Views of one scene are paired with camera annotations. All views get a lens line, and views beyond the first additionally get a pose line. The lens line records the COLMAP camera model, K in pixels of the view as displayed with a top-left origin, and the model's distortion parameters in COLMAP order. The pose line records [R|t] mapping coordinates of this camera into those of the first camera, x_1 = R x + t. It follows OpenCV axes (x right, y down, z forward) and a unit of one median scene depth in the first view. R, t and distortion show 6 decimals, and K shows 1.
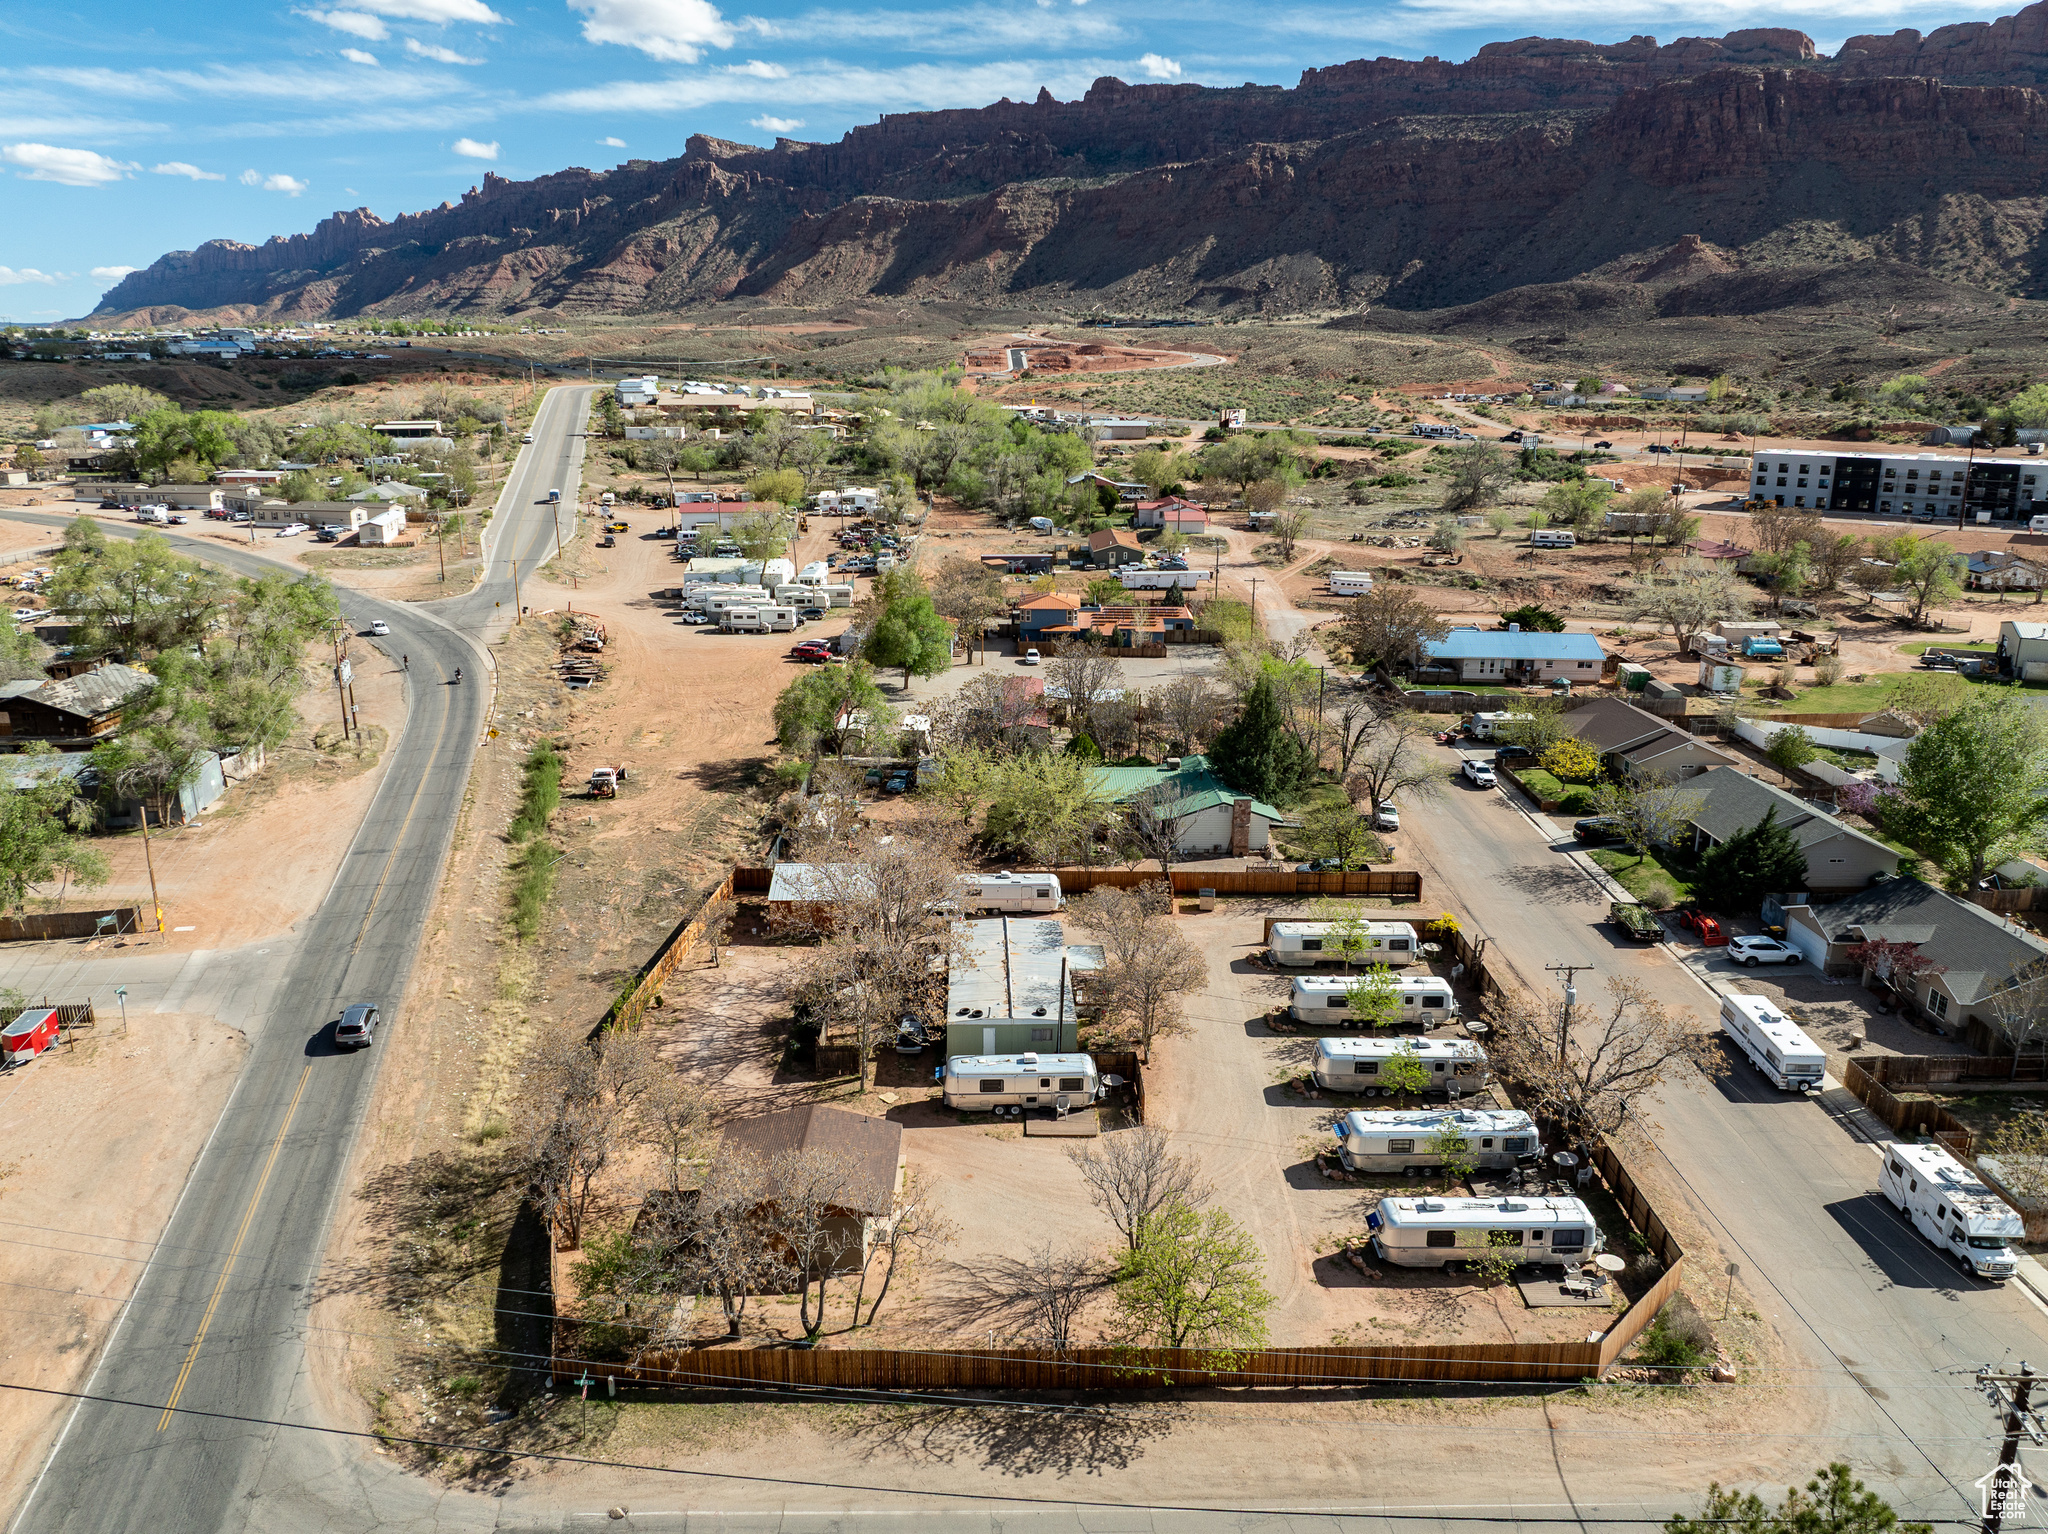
lens RADIAL K [[1444.7, 0, 1011.7], [0, 1444.7, 766.2], [0, 0, 1]] dist [-0.047737, 0.021966]
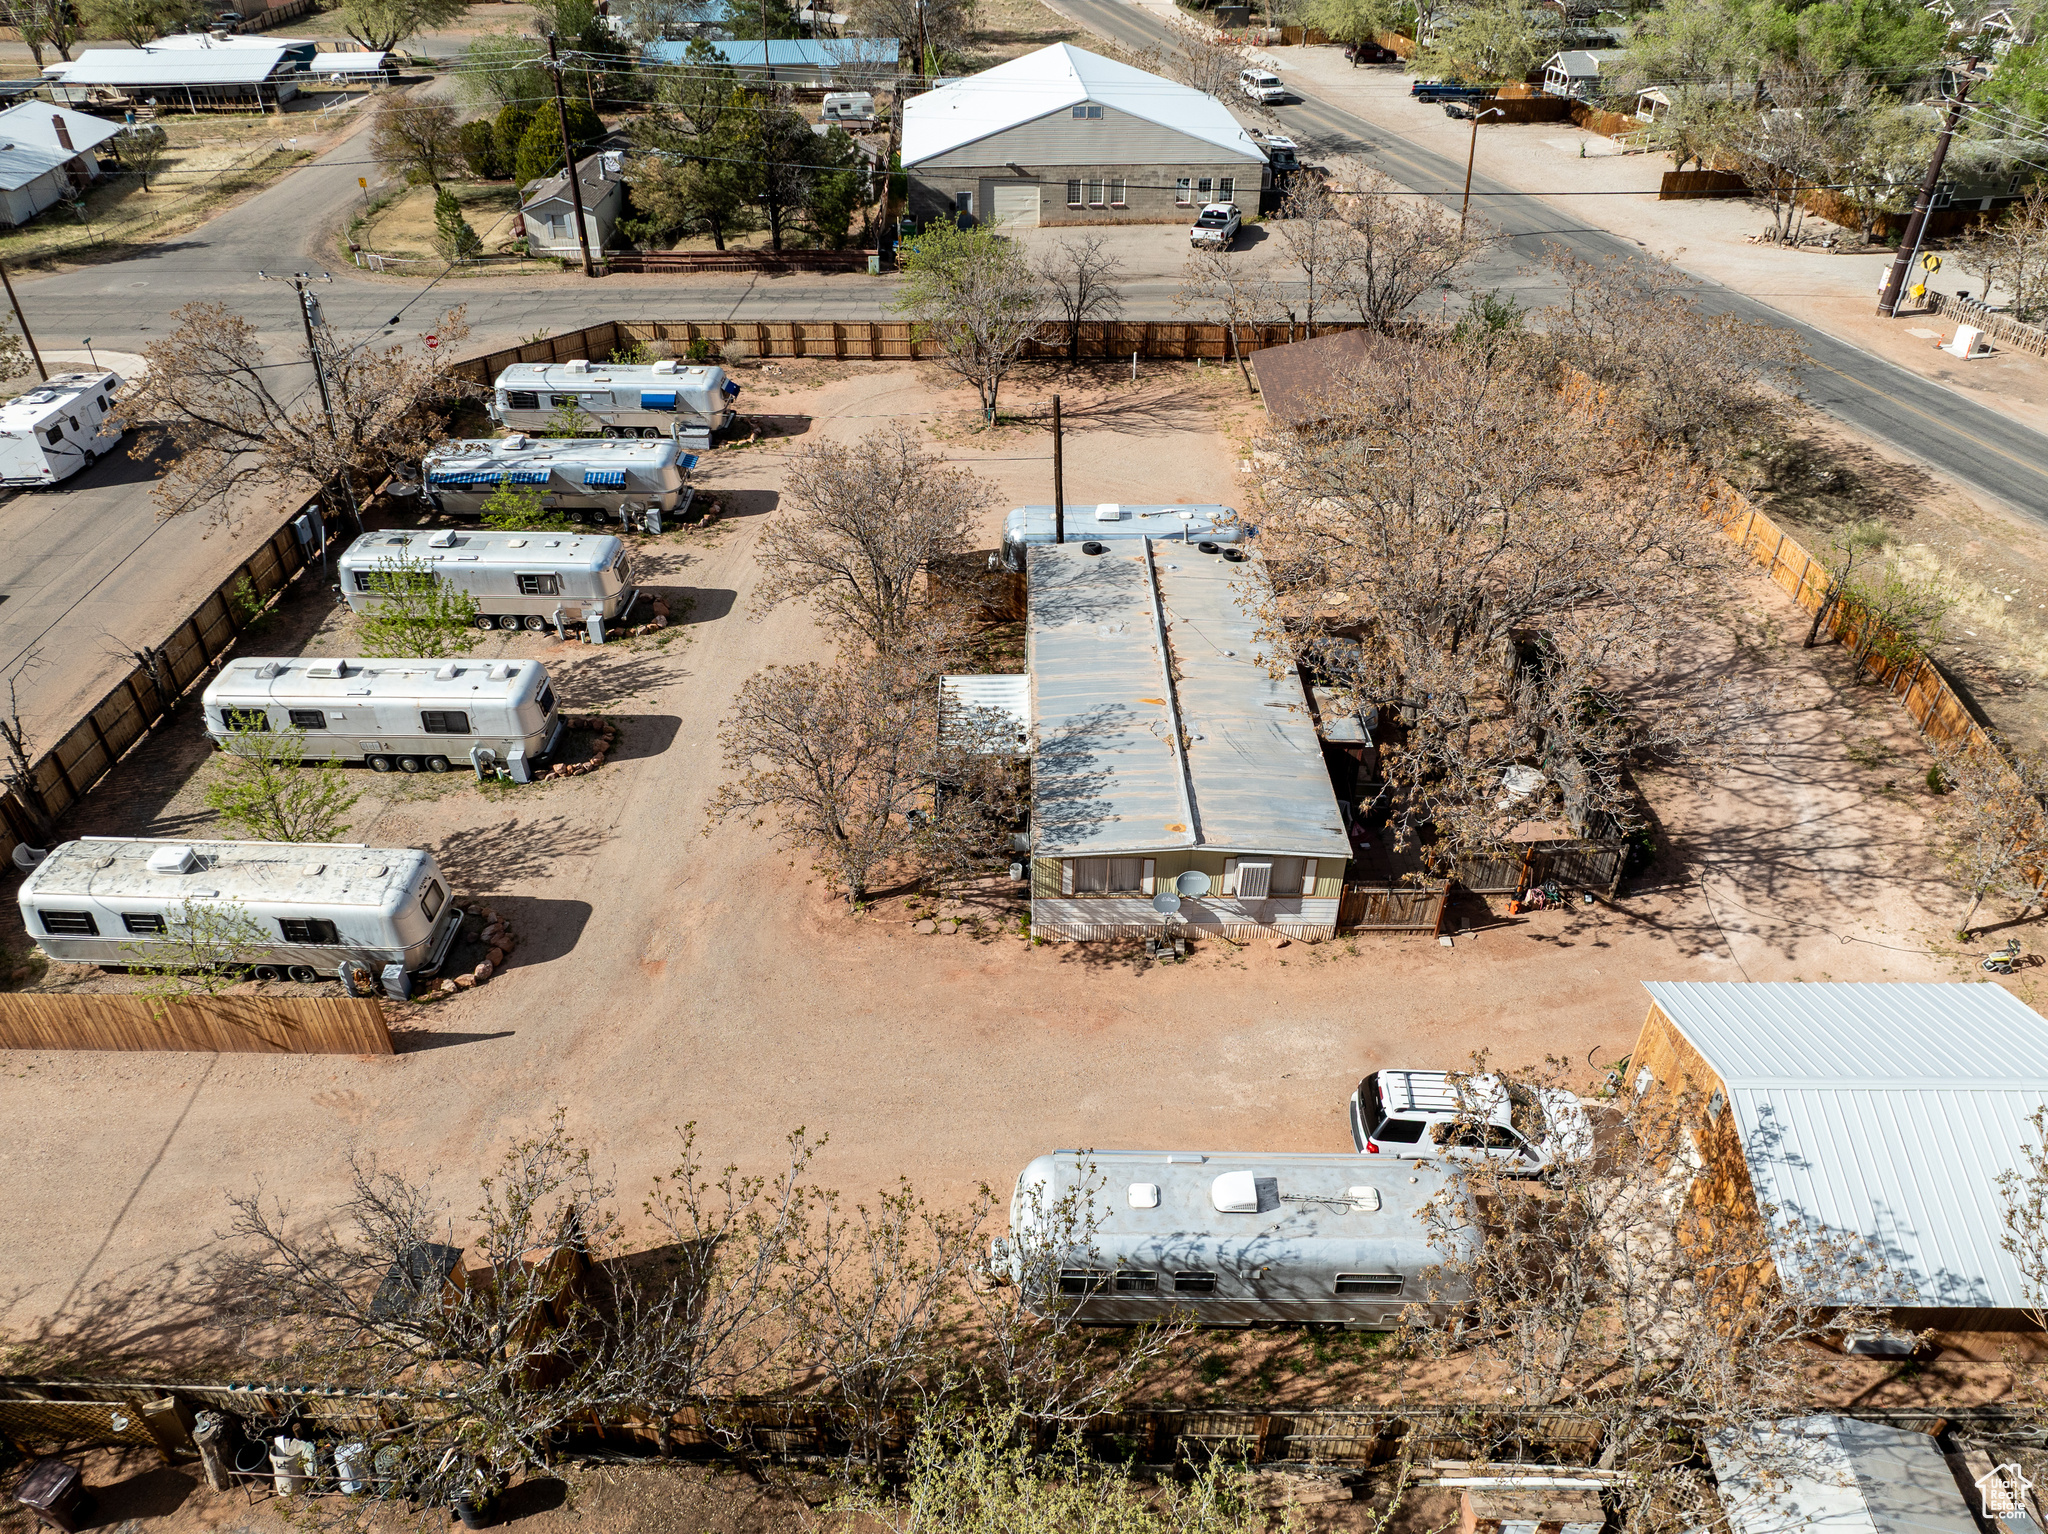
lens RADIAL K [[1447.0, 0, 1013.7], [0, 1447.0, 761.2], [0, 0, 1]] dist [-0.032715, -0.002951]
pose [[-0.999689, -0.017328, 0.017932, 0.021193], [0.003271, 0.621762, 0.783199, -0.104511], [-0.024721, 0.783014, -0.621512, 0.707922]]
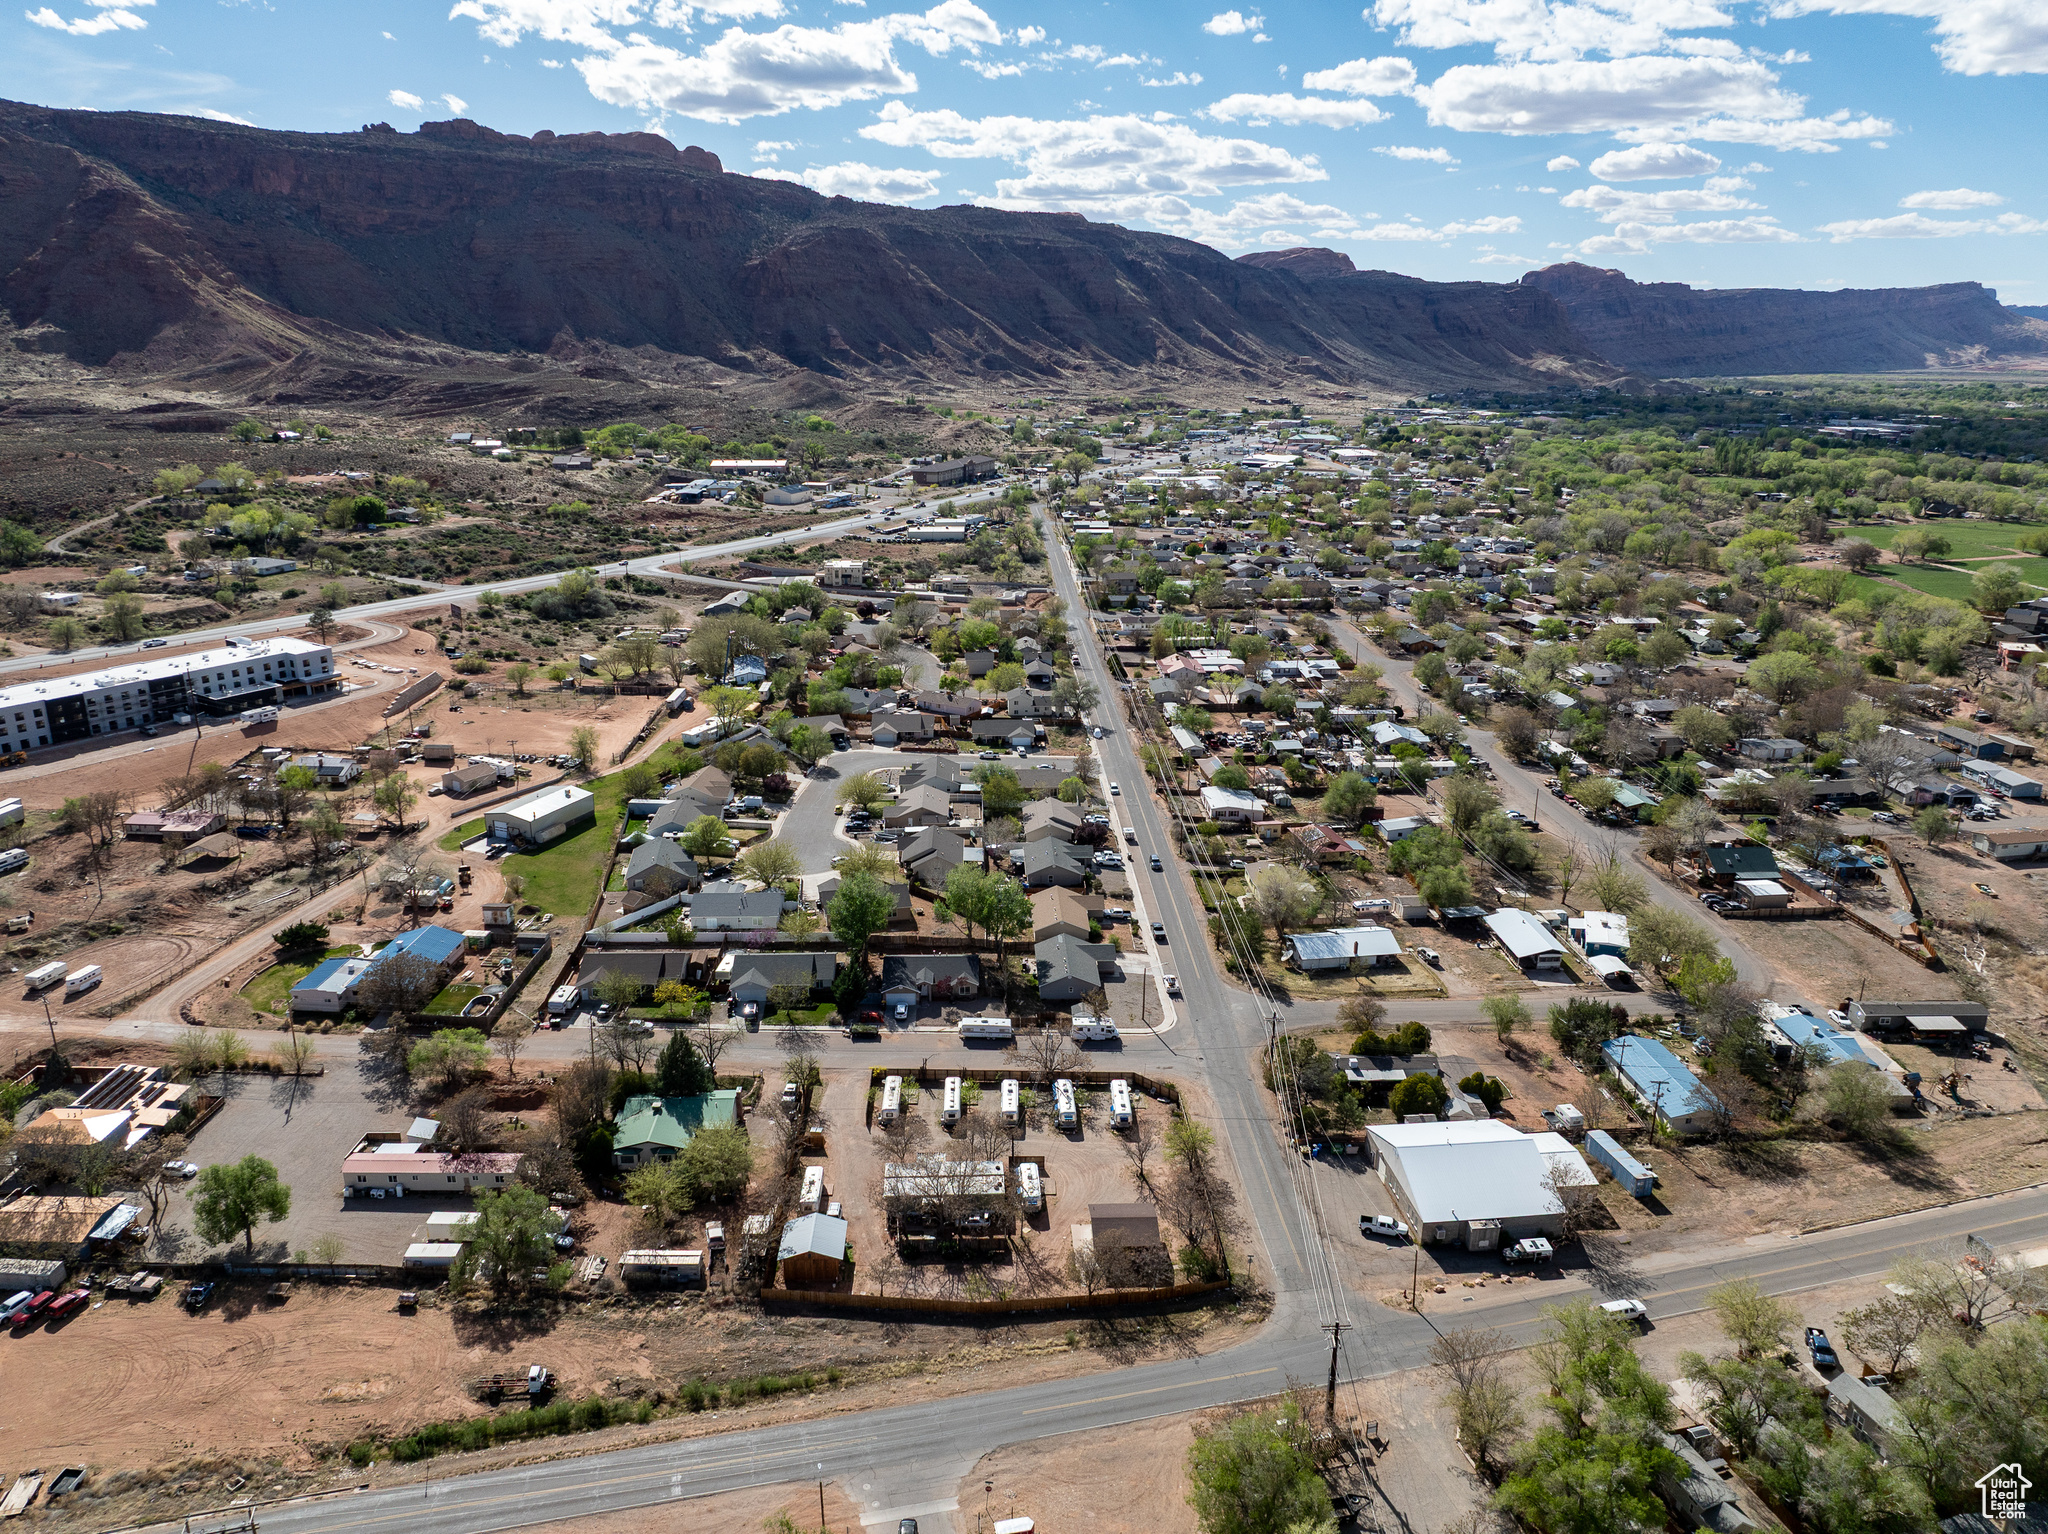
lens RADIAL K [[1447.0, 0, 1013.7], [0, 1447.0, 761.2], [0, 0, 1]] dist [-0.032715, -0.002951]
pose [[-0.018181, -0.298010, 0.954390, -0.990774], [0.266215, 0.918647, 0.291920, -0.543685], [-0.963742, 0.259380, 0.062633, 0.336471]]
